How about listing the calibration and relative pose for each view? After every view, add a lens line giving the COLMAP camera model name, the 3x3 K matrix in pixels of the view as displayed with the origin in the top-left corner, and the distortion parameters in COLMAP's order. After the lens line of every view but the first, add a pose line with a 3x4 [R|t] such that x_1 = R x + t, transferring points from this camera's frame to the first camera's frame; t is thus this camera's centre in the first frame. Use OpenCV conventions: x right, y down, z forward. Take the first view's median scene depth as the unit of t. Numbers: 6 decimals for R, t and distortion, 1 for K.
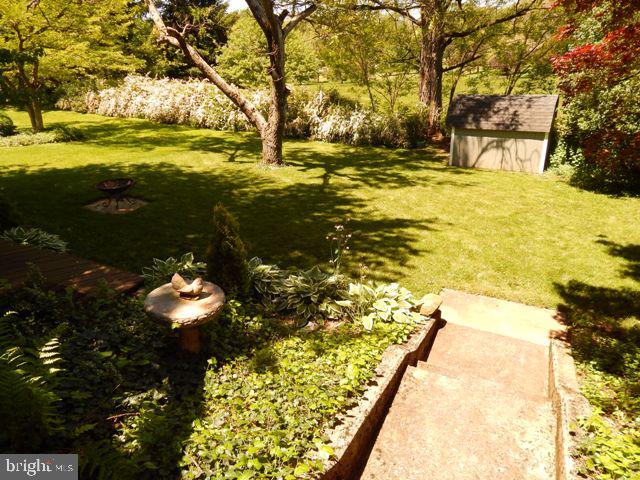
lens RADIAL K [[424.3, 0, 320.0], [0, 424.3, 240.0], [0, 0, 1]] dist [0.021199, -0.035327]
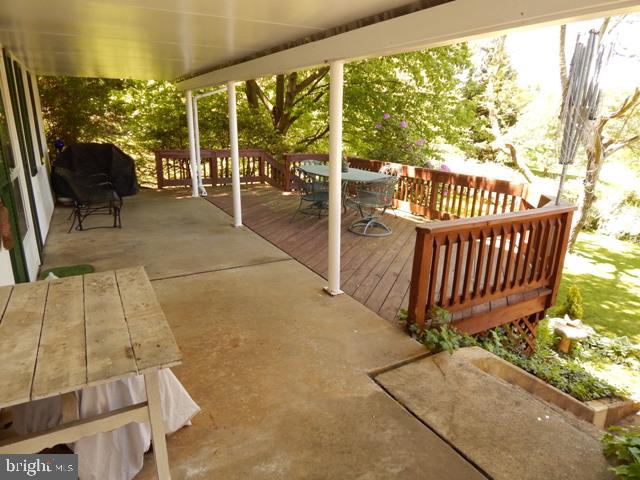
lens RADIAL K [[424.3, 0, 320.0], [0, 424.3, 240.0], [0, 0, 1]] dist [0.021199, -0.035327]
pose [[0.836960, 0.209209, -0.505698, -0.081745], [-0.273293, 0.960357, -0.055012, 0.040152], [0.474141, 0.184246, 0.860955, -0.336698]]
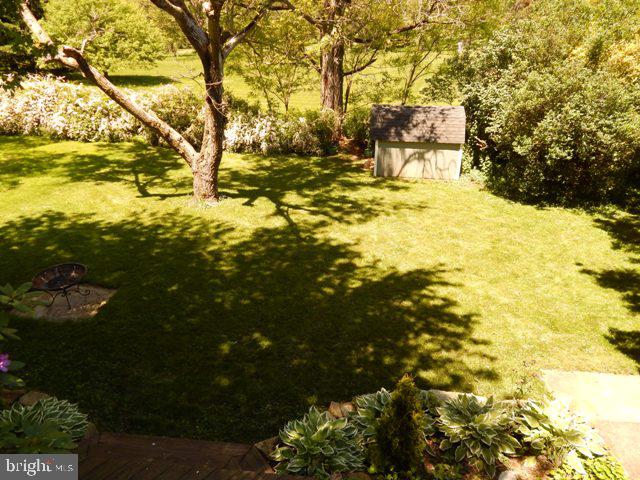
lens RADIAL K [[425.5, 0, 326.6], [0, 425.5, 240.9], [0, 0, 1]] dist [0.019014, -0.002790]
pose [[0.927768, -0.141287, 0.345377, -0.189773], [0.119105, 0.989259, 0.084741, -0.130029], [-0.353640, -0.037484, 0.934630, 0.080513]]
